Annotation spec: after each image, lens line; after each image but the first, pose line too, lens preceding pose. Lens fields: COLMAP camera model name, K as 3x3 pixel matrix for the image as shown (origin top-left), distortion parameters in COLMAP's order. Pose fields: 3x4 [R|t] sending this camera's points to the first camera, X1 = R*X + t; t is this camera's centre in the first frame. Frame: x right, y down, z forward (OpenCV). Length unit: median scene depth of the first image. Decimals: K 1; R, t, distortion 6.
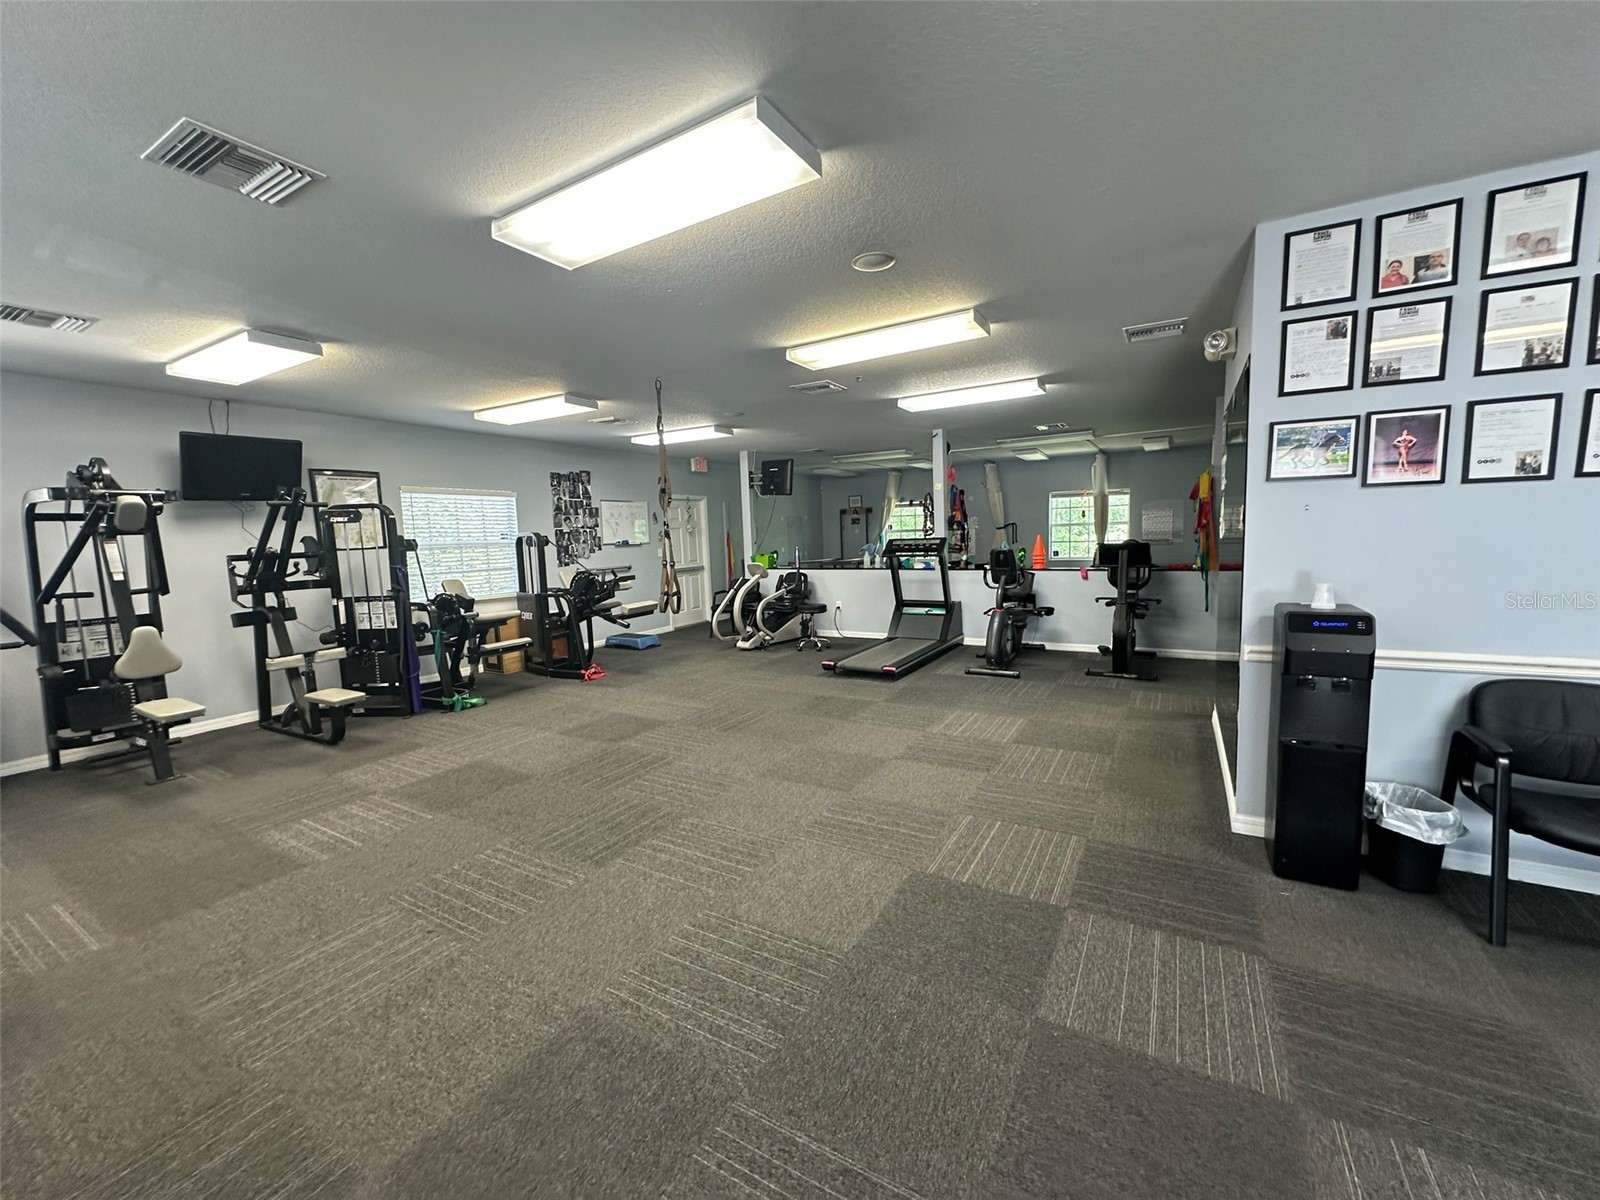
lens RADIAL K [[636.8, 0, 803.9], [0, 636.8, 603.5], [0, 0, 1]] dist [-0.006306, -0.000227]
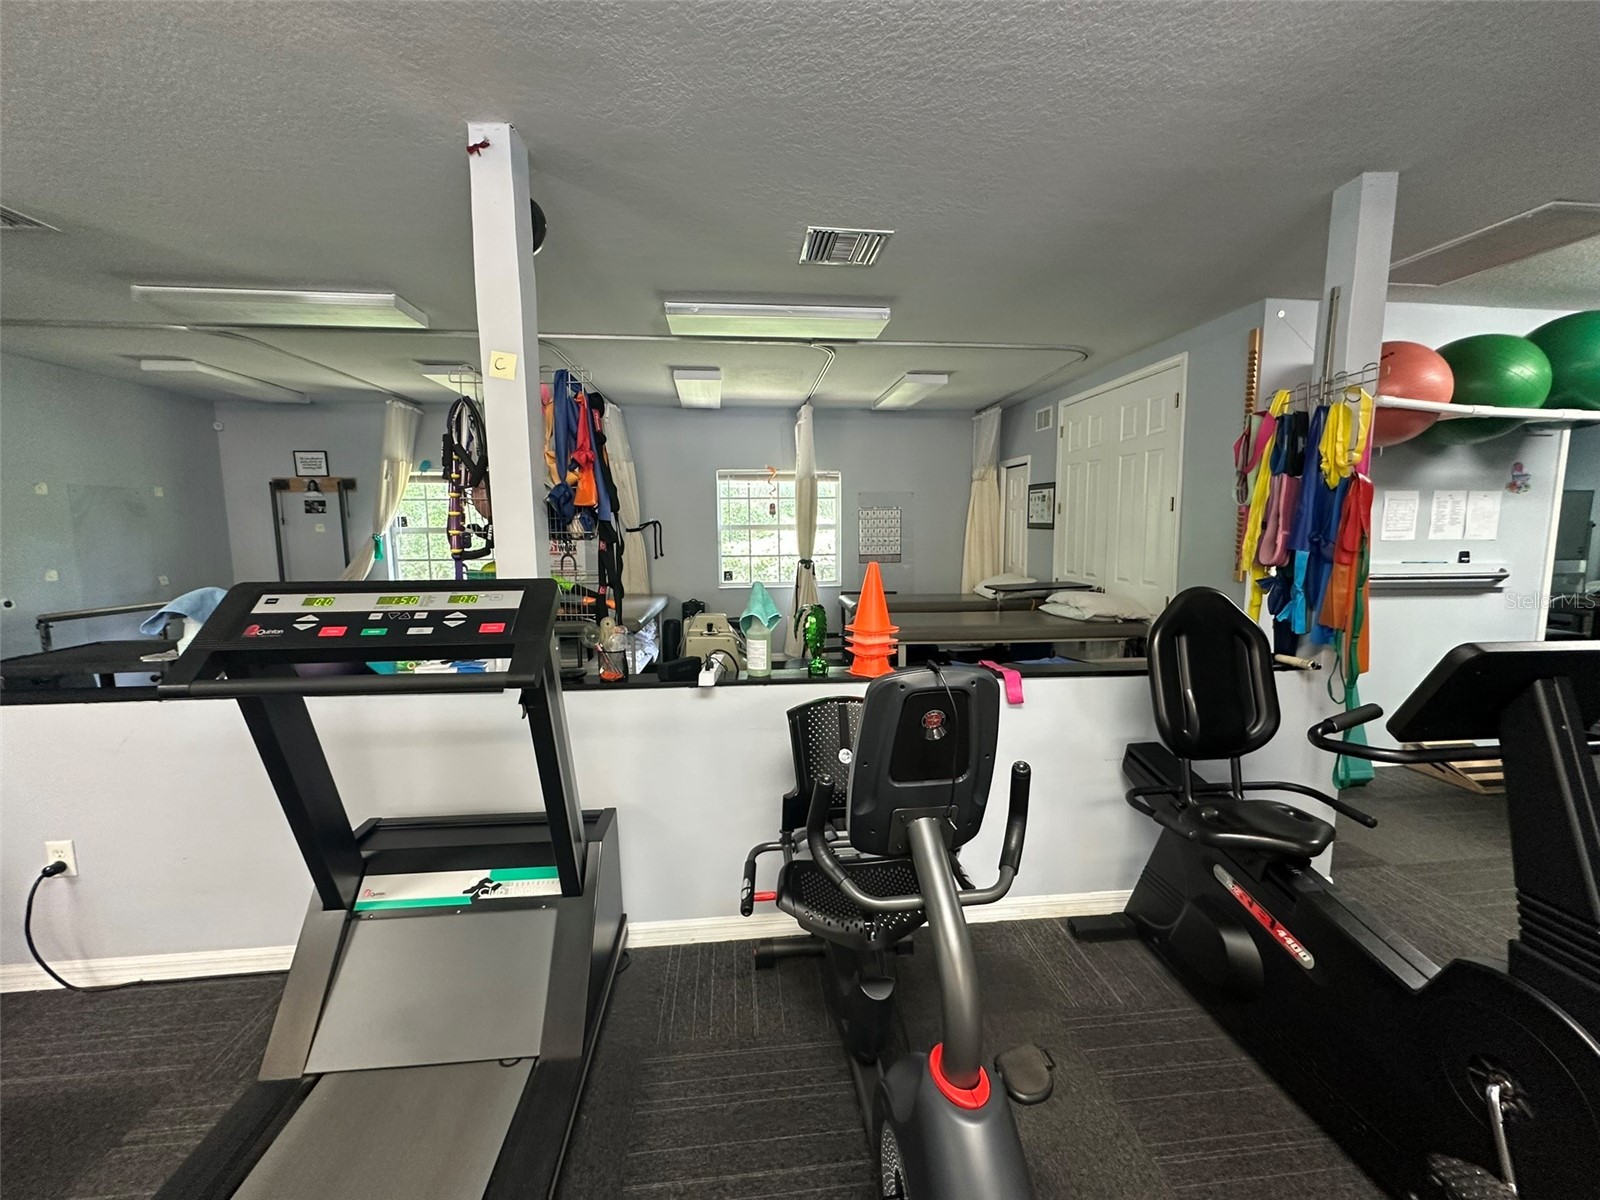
lens RADIAL K [[636.8, 0, 798.8], [0, 636.8, 601.2], [0, 0, 1]] dist [-0.006306, -0.000227]
pose [[0.806425, -0.041114, 0.589905, 0.153357], [0.042827, 0.999021, 0.011082, -0.088130], [-0.589783, 0.016327, 0.807396, 0.728916]]
